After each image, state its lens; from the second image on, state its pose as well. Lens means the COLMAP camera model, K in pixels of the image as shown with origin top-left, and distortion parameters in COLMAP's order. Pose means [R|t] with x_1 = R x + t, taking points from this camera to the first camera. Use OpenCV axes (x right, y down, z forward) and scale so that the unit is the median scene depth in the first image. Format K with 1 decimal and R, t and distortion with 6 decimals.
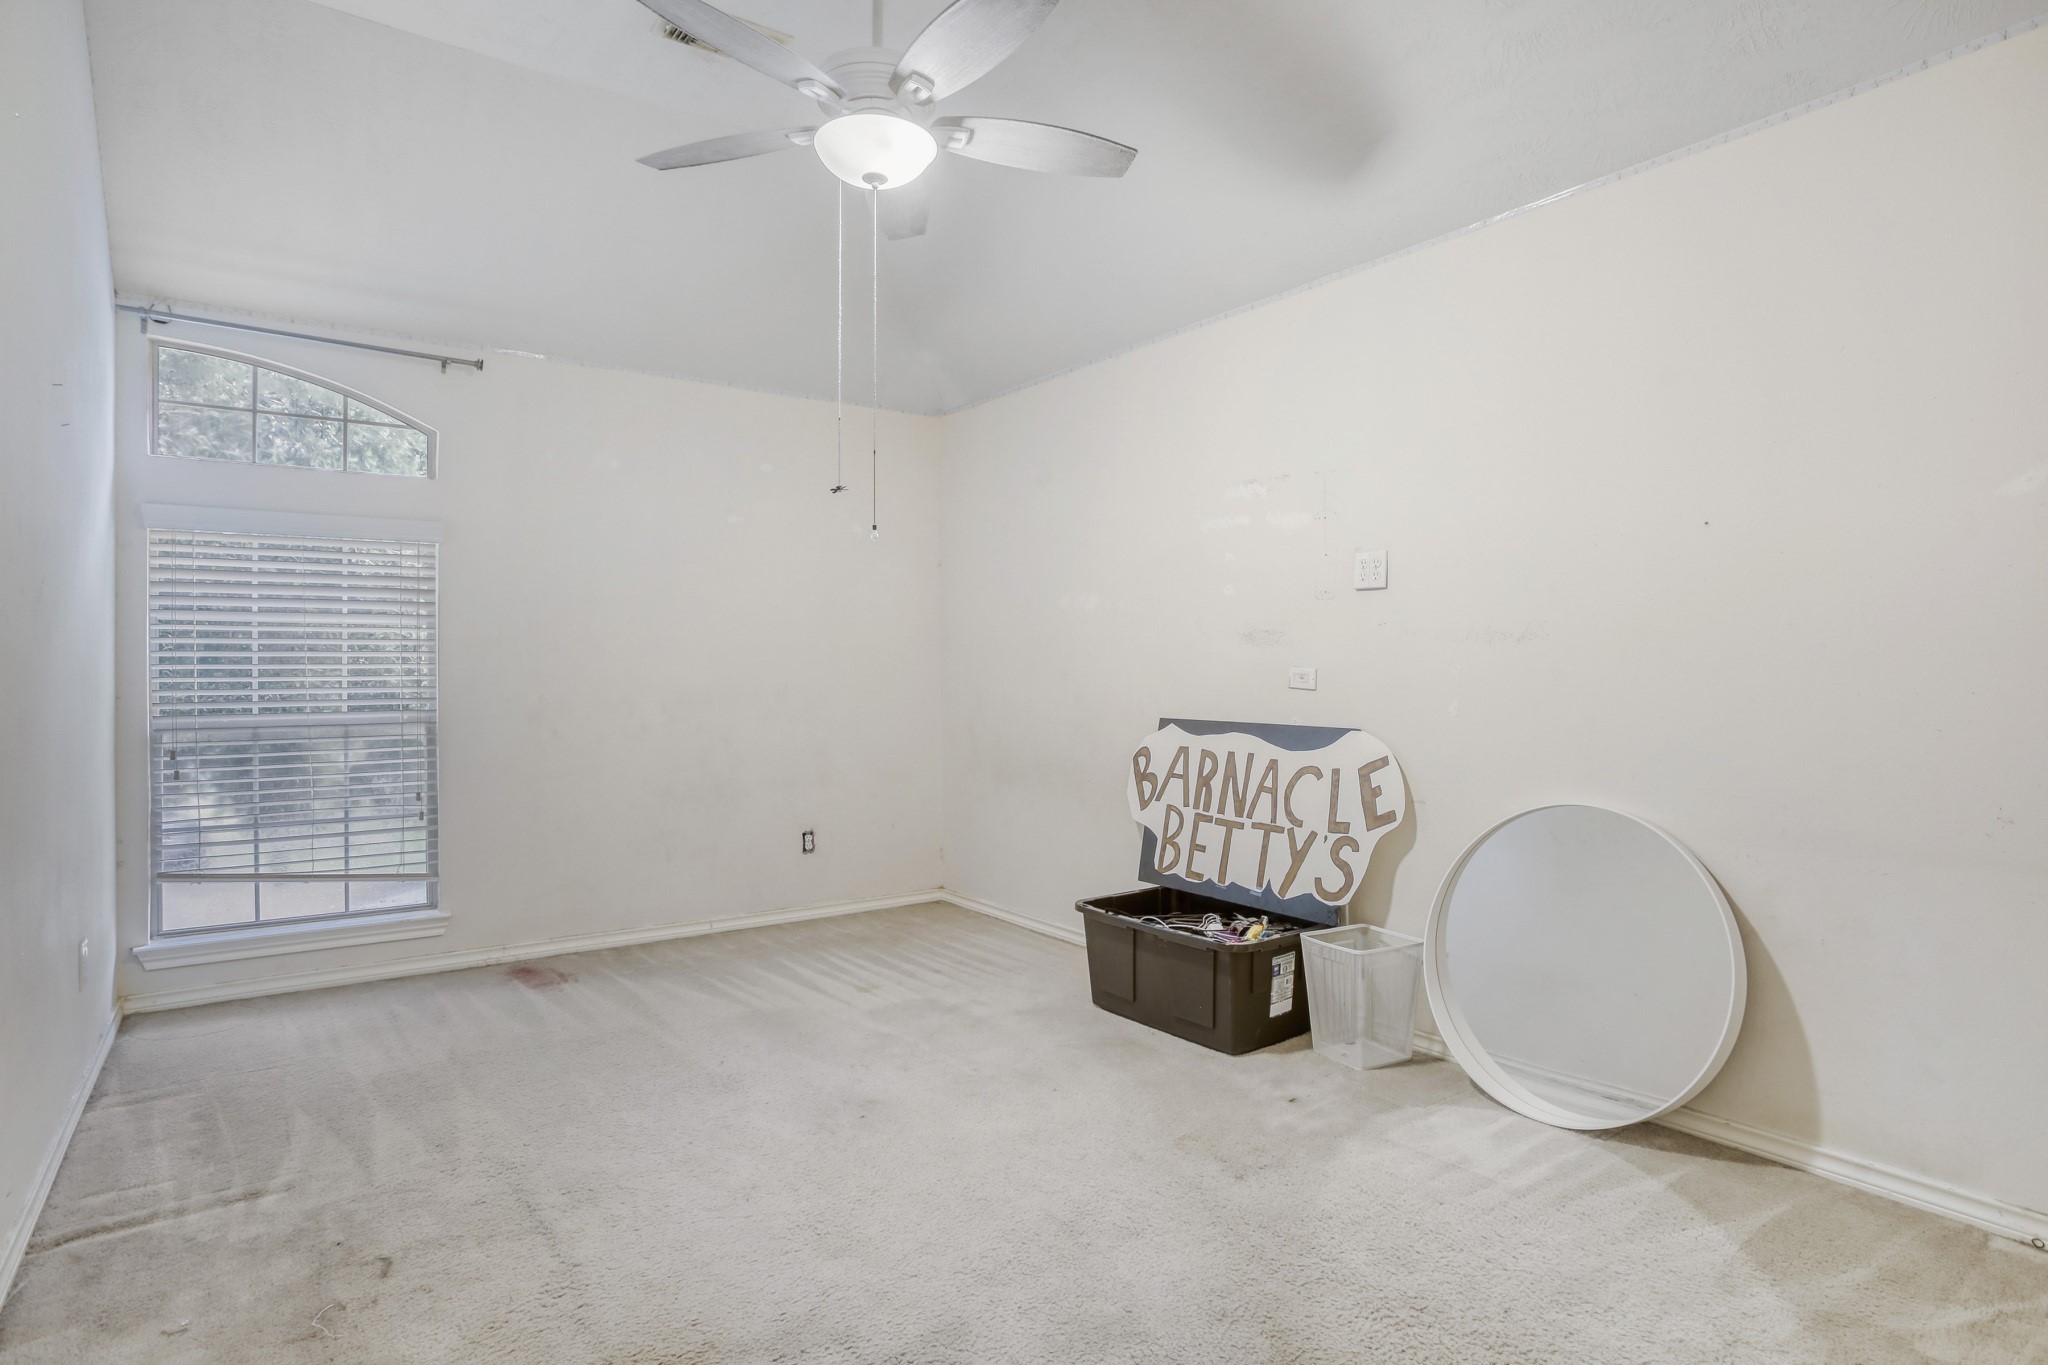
lens RADIAL K [[1101.4, 0, 1027.6], [0, 1101.4, 676.5], [0, 0, 1]] dist [-0.006641, -0.000756]
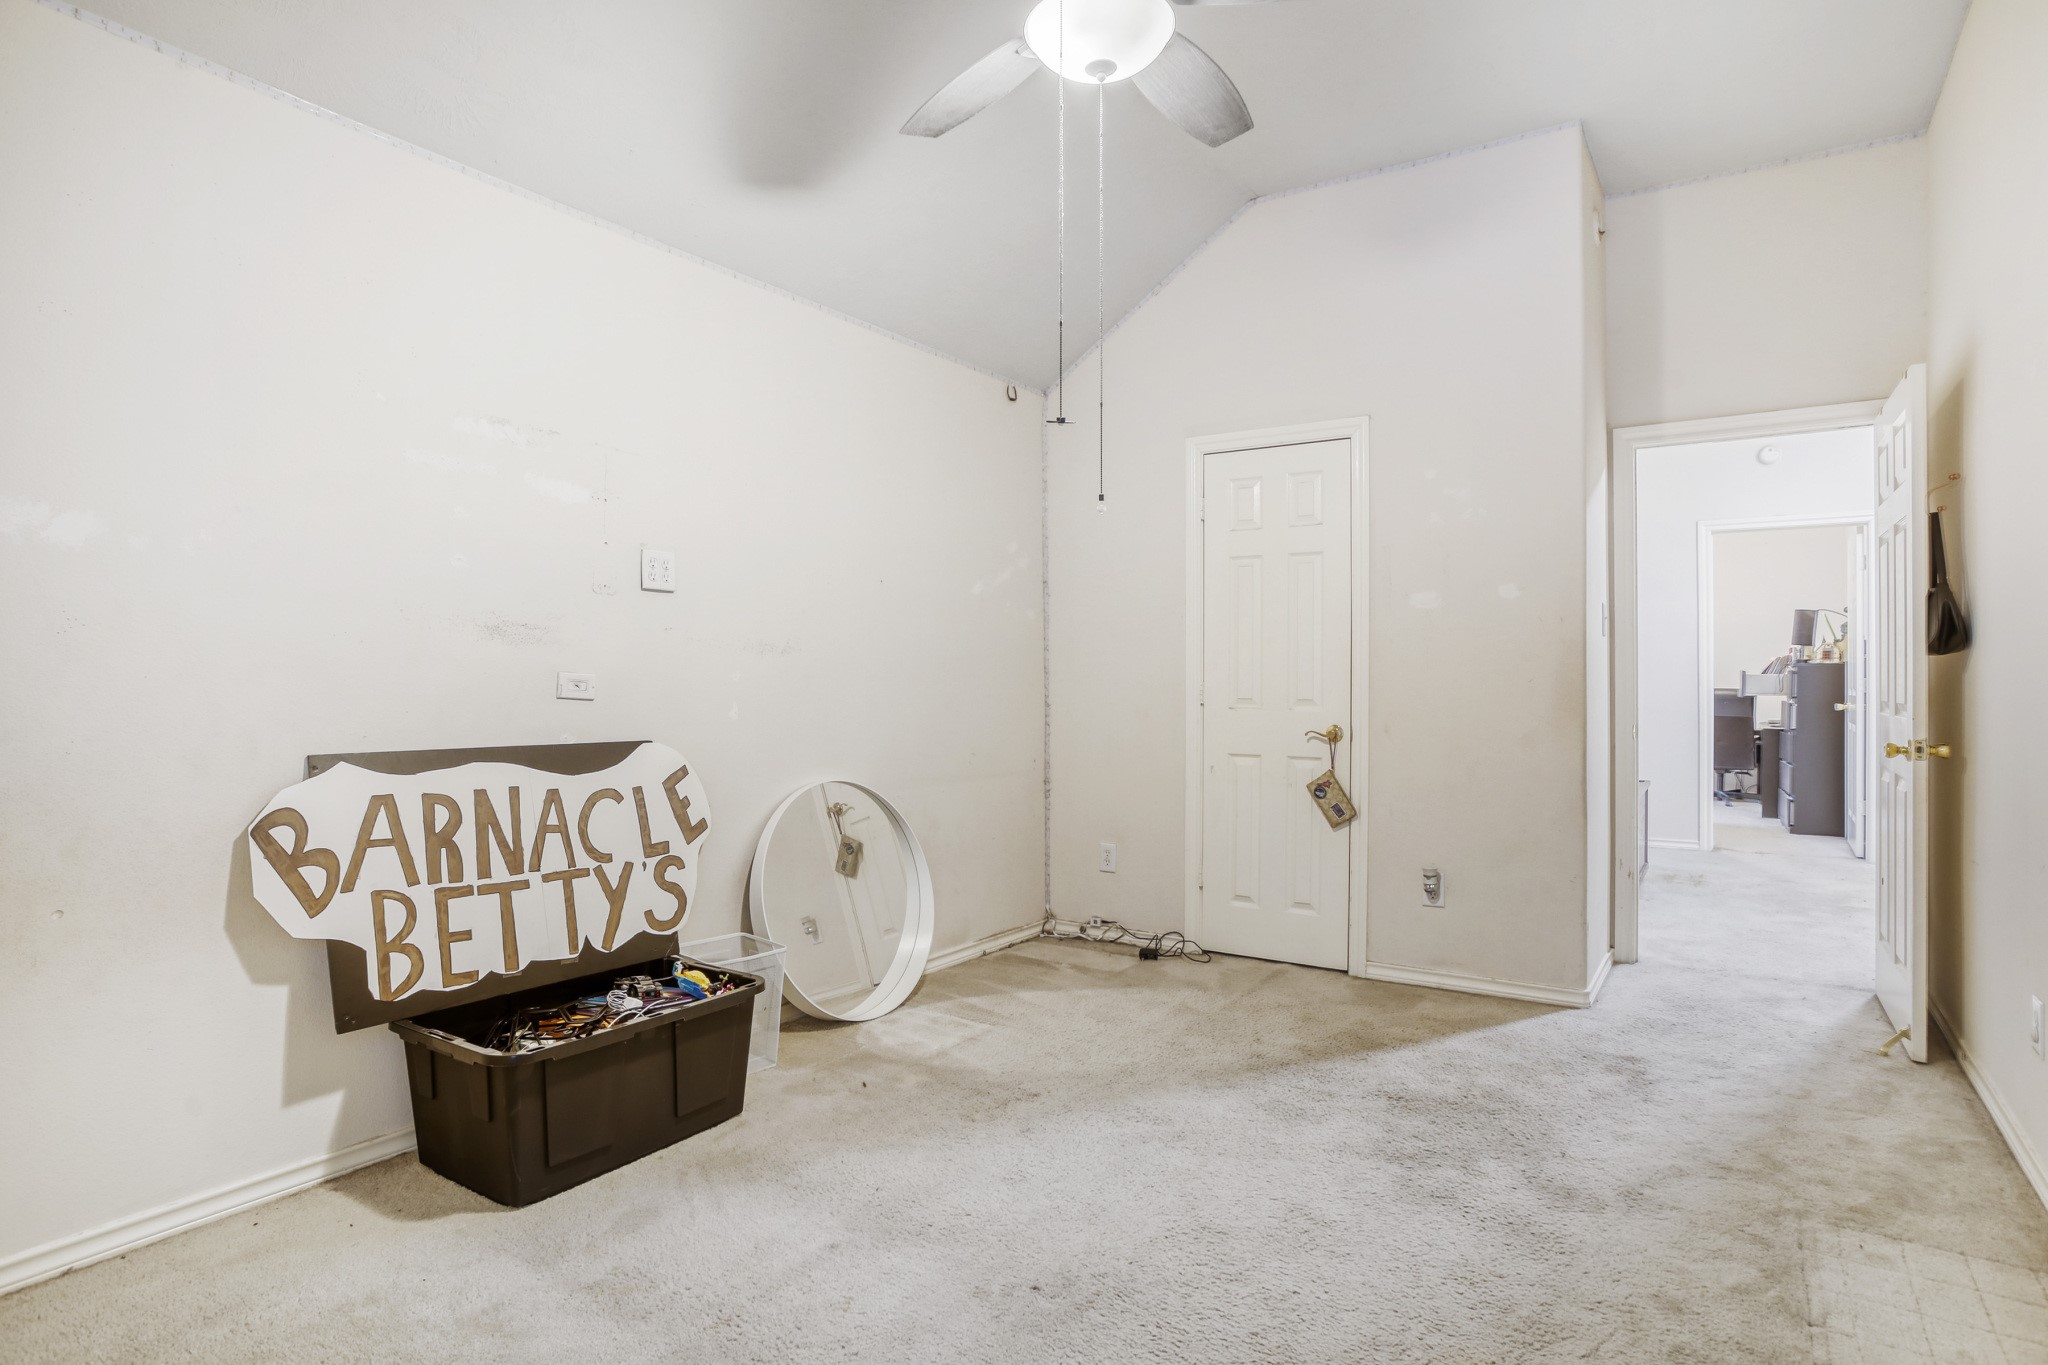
lens RADIAL K [[1101.4, 0, 1037.1], [0, 1101.4, 689.4], [0, 0, 1]] dist [-0.006641, -0.000756]
pose [[-0.343723, 0.000790, 0.939071, -0.627555], [0.006500, 0.999978, 0.001538, 0.004893], [-0.939048, 0.006633, -0.343721, 0.935608]]
